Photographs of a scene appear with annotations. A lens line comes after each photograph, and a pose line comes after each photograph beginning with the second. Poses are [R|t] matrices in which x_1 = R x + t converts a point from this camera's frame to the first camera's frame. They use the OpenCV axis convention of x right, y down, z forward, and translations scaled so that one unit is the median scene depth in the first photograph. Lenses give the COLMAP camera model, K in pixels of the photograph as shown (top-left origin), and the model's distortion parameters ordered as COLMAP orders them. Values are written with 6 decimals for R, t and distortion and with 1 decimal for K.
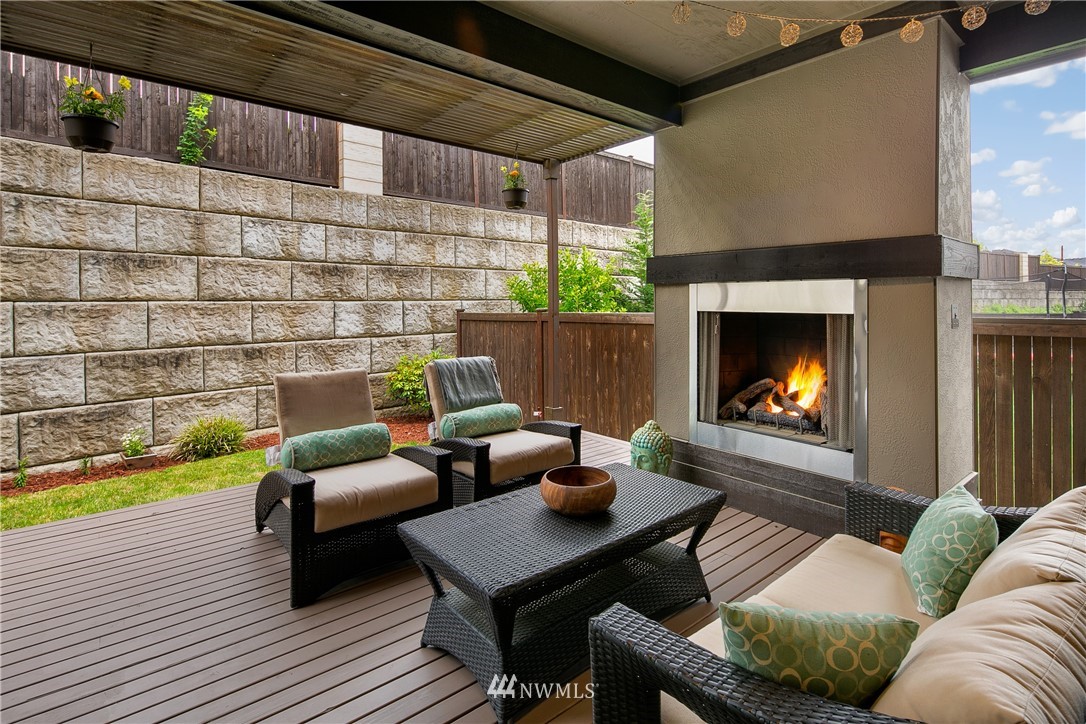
lens RADIAL K [[535.7, 0, 542.4], [0, 535.7, 302.2], [0, 0, 1]] dist [0.003066, -0.000886]
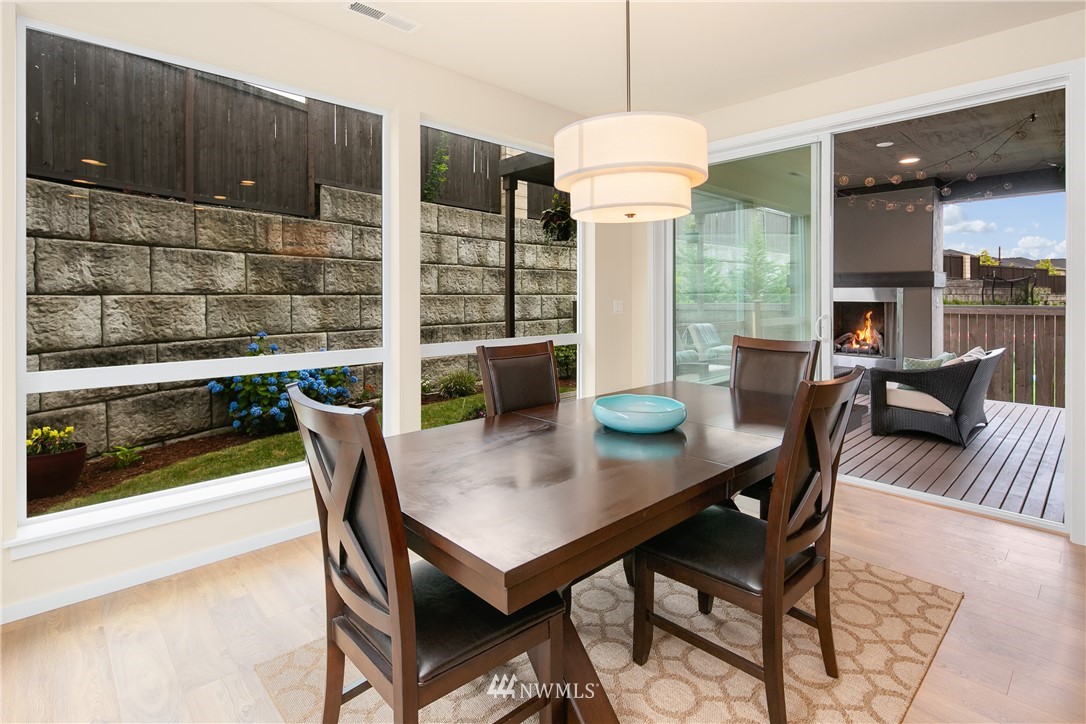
lens RADIAL K [[535.7, 0, 544.1], [0, 535.7, 297.0], [0, 0, 1]] dist [0.003066, -0.000886]
pose [[0.997966, 0.003074, 0.063669, -0.406938], [-0.003195, 0.999993, 0.001796, 0.000555], [-0.063664, -0.001995, 0.997969, -0.459096]]
